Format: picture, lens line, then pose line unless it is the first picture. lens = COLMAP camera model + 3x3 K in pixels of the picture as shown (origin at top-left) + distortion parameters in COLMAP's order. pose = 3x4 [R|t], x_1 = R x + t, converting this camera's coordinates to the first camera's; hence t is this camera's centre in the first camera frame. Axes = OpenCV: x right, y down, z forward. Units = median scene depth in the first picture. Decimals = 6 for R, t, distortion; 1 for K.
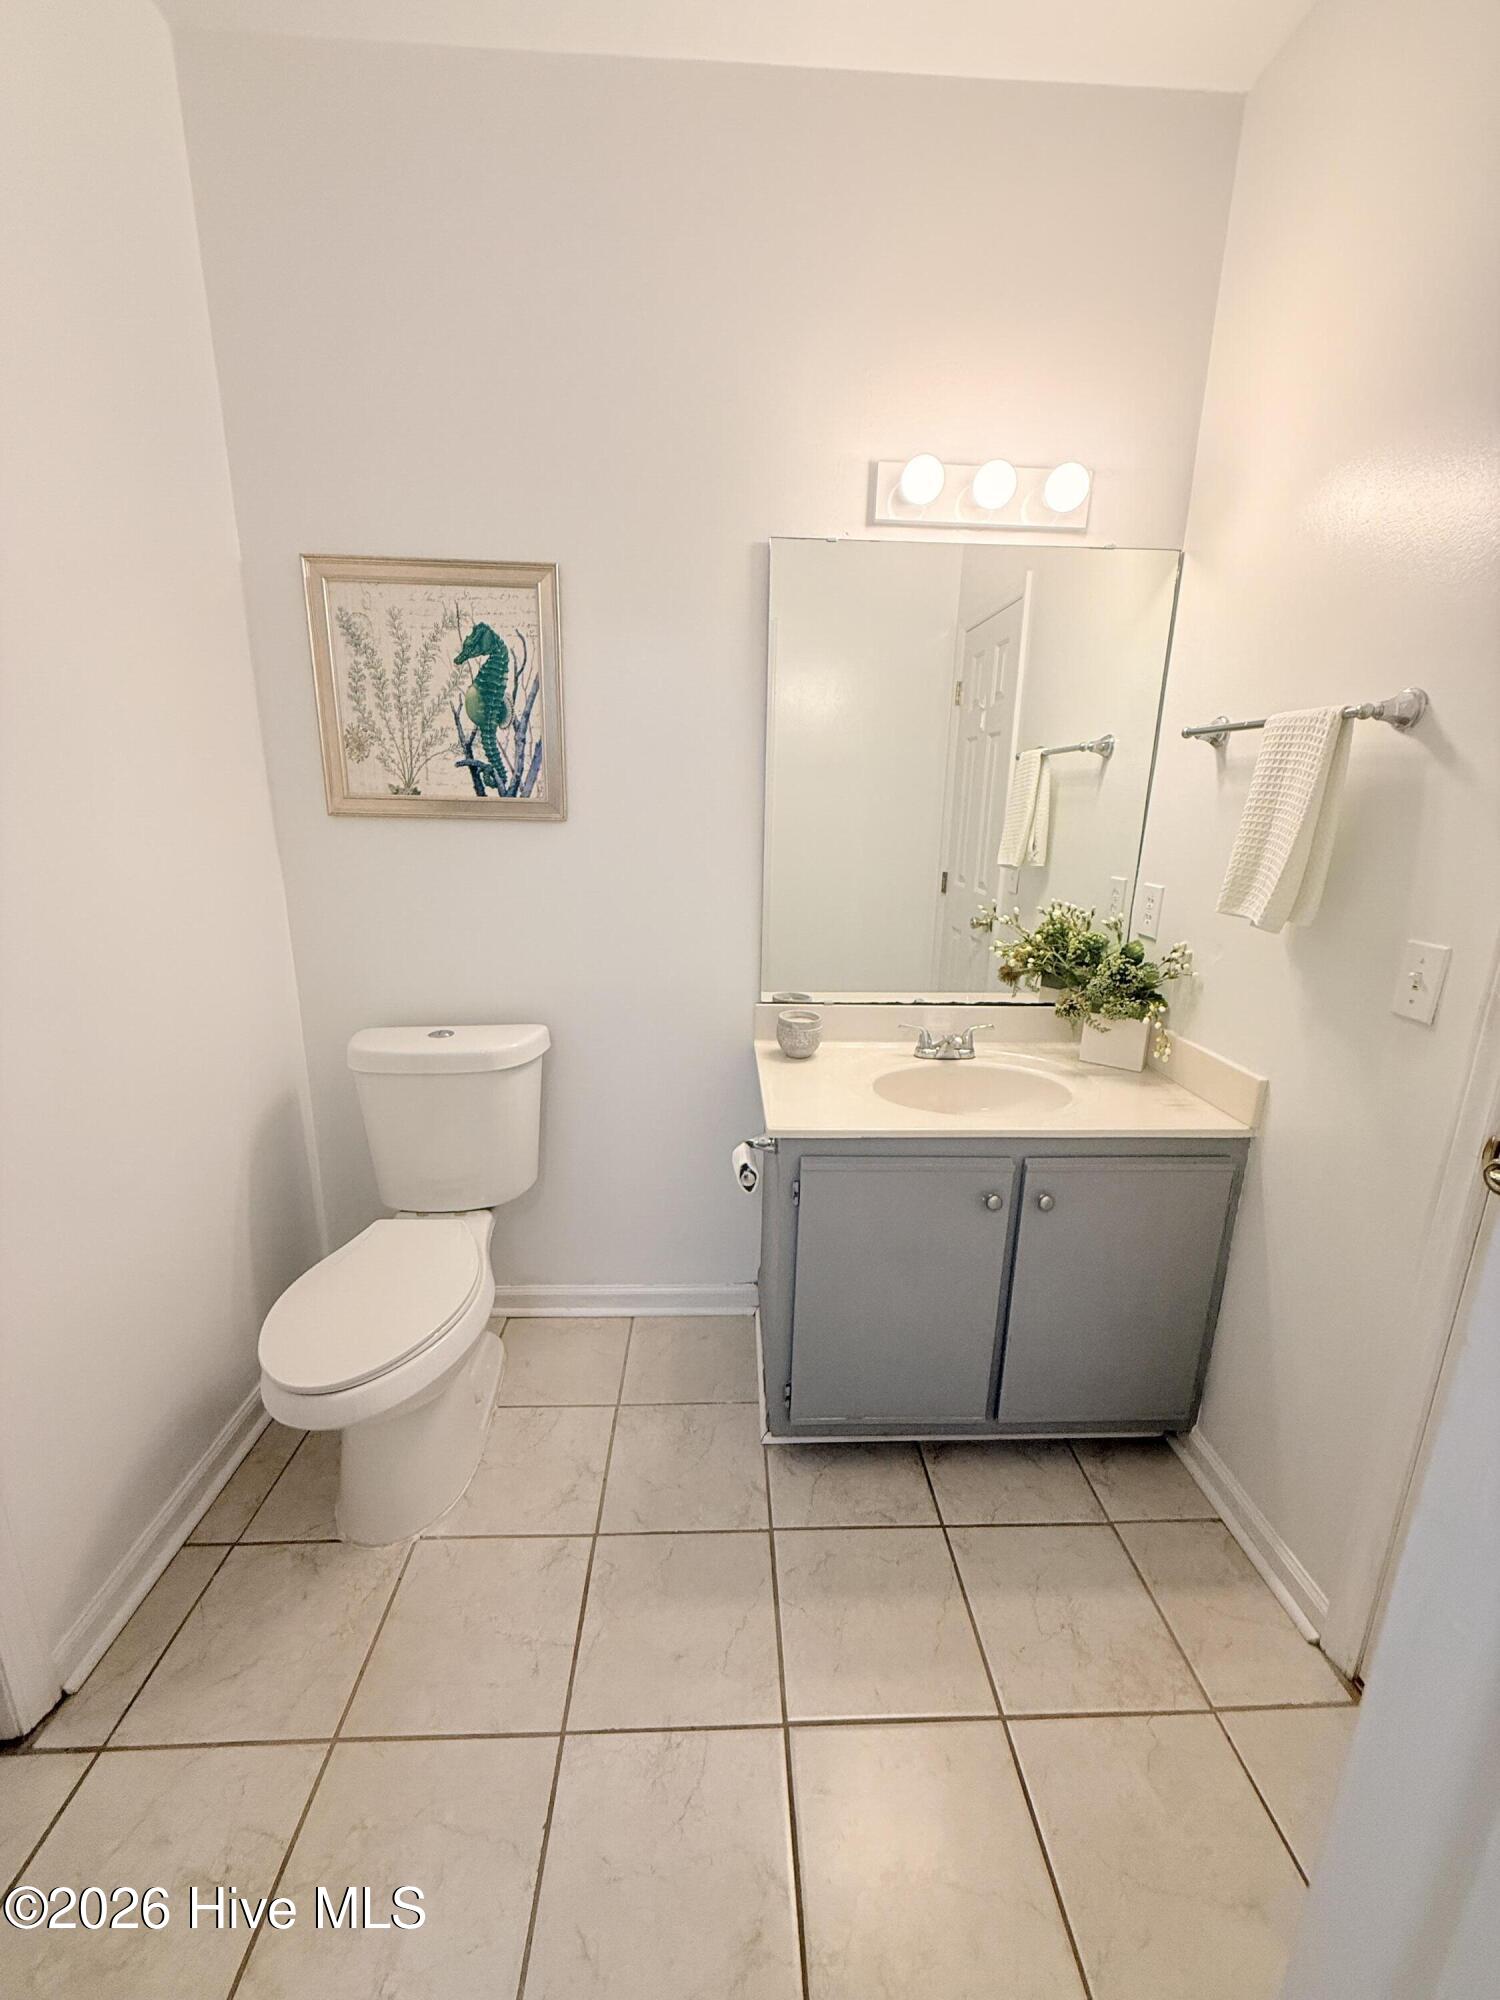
lens RADIAL K [[800.4, 0, 753.8], [0, 800.4, 998.7], [0, 0, 1]] dist [0.002292, -0.000515]
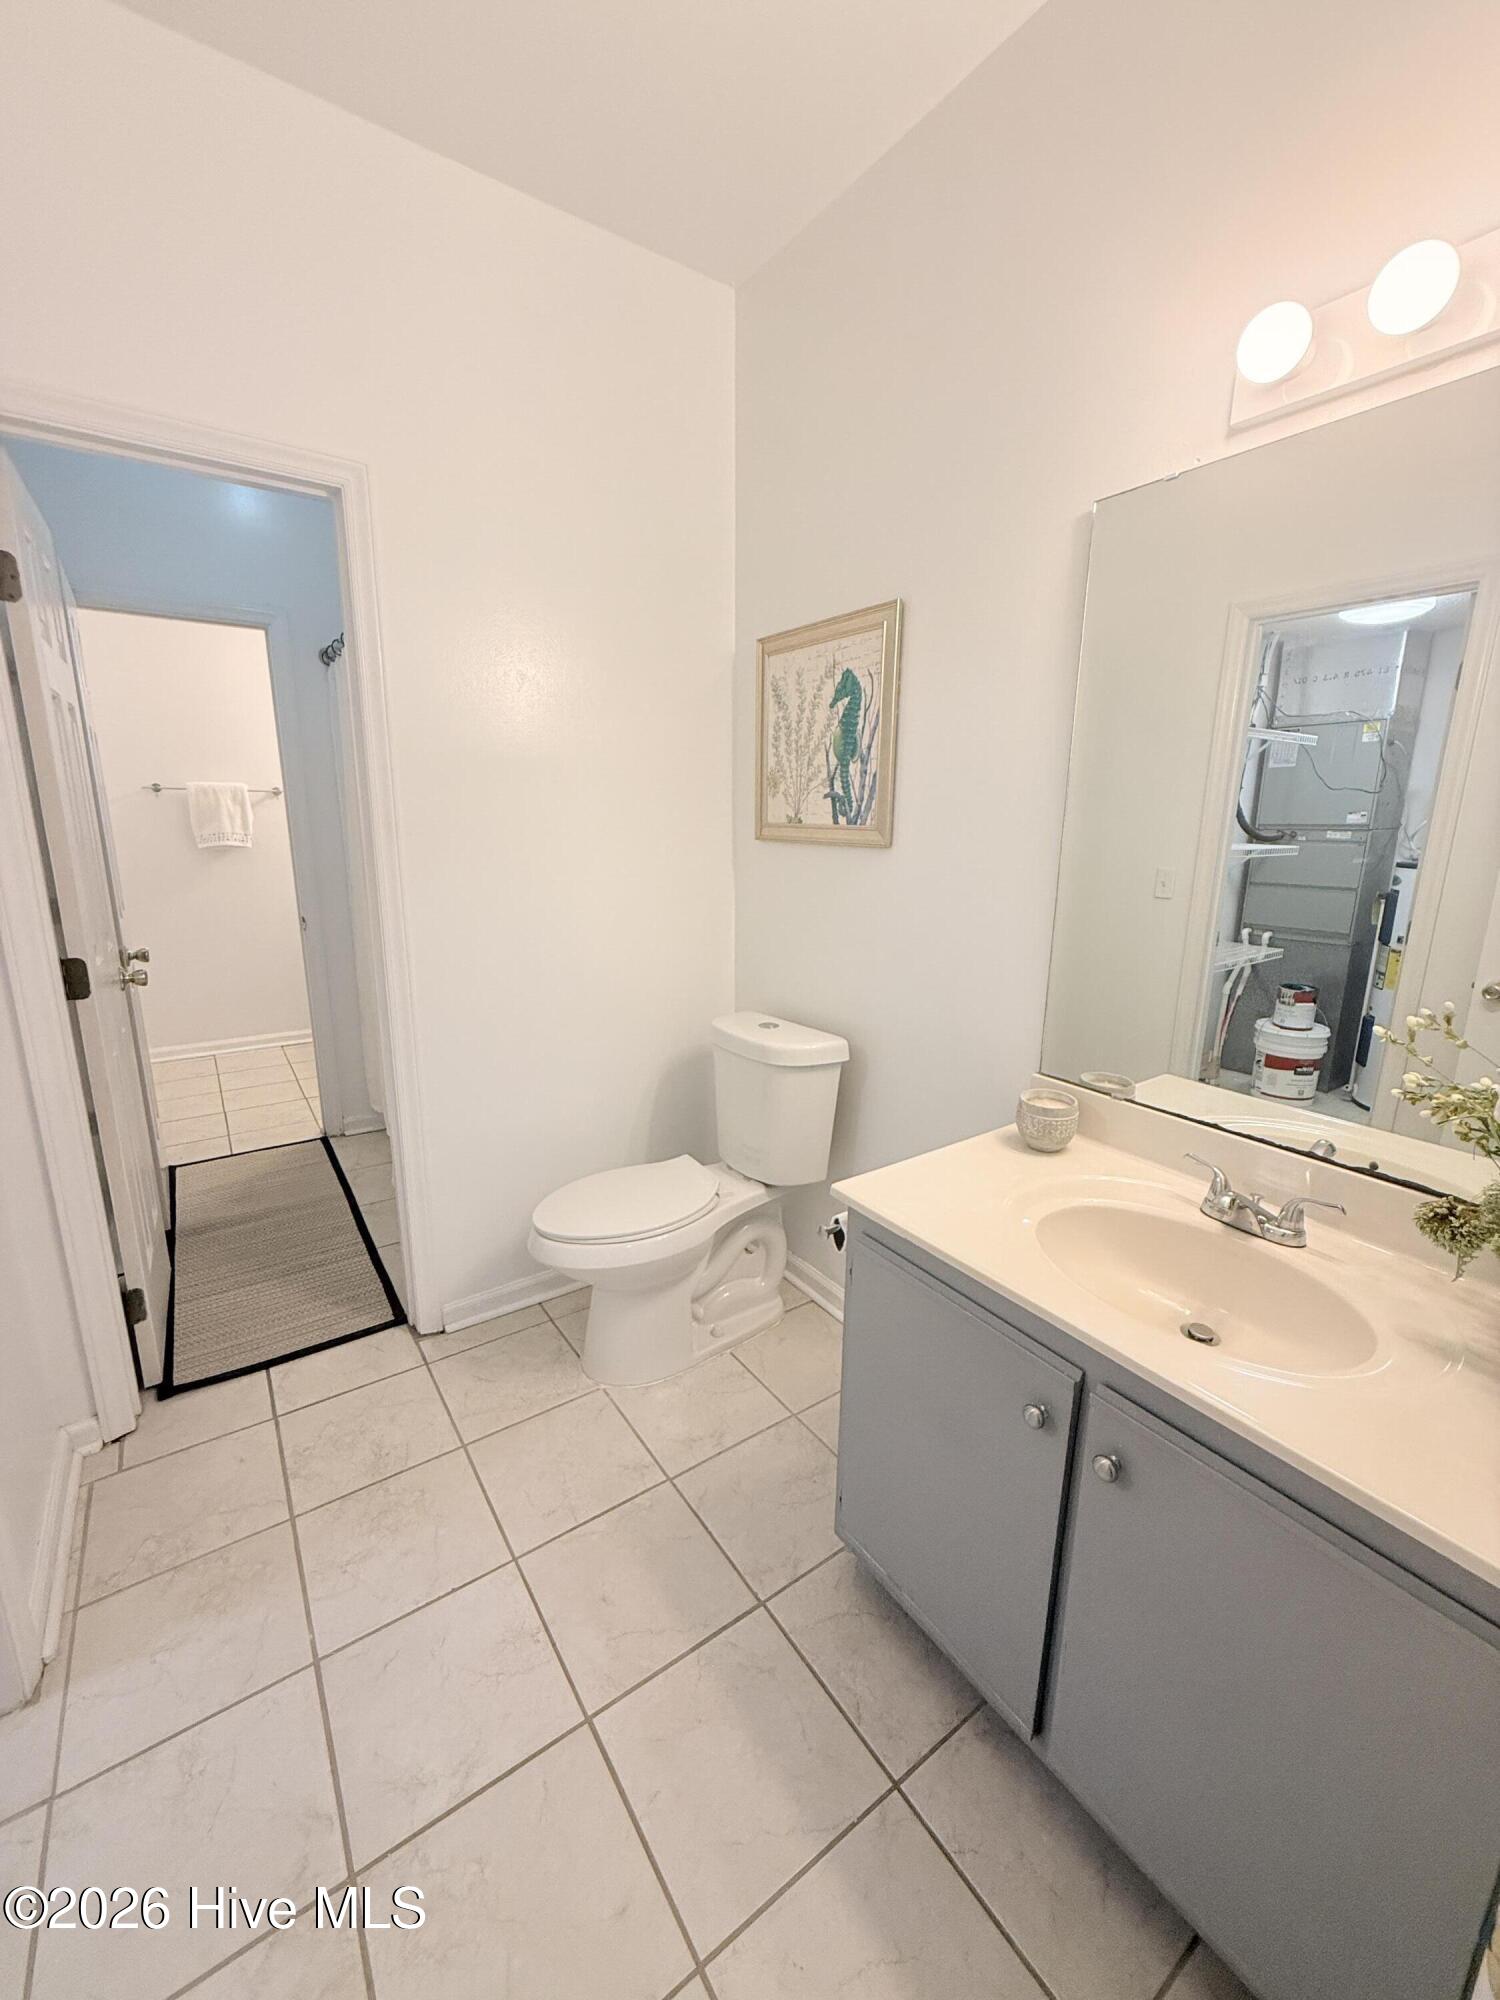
lens RADIAL K [[800.4, 0, 749.0], [0, 800.4, 1000.2], [0, 0, 1]] dist [0.002292, -0.000515]
pose [[0.538836, 0.176444, -0.823725, 0.564607], [-0.209889, 0.975102, 0.071571, -0.070781], [0.815844, 0.134326, 0.562454, 0.319249]]
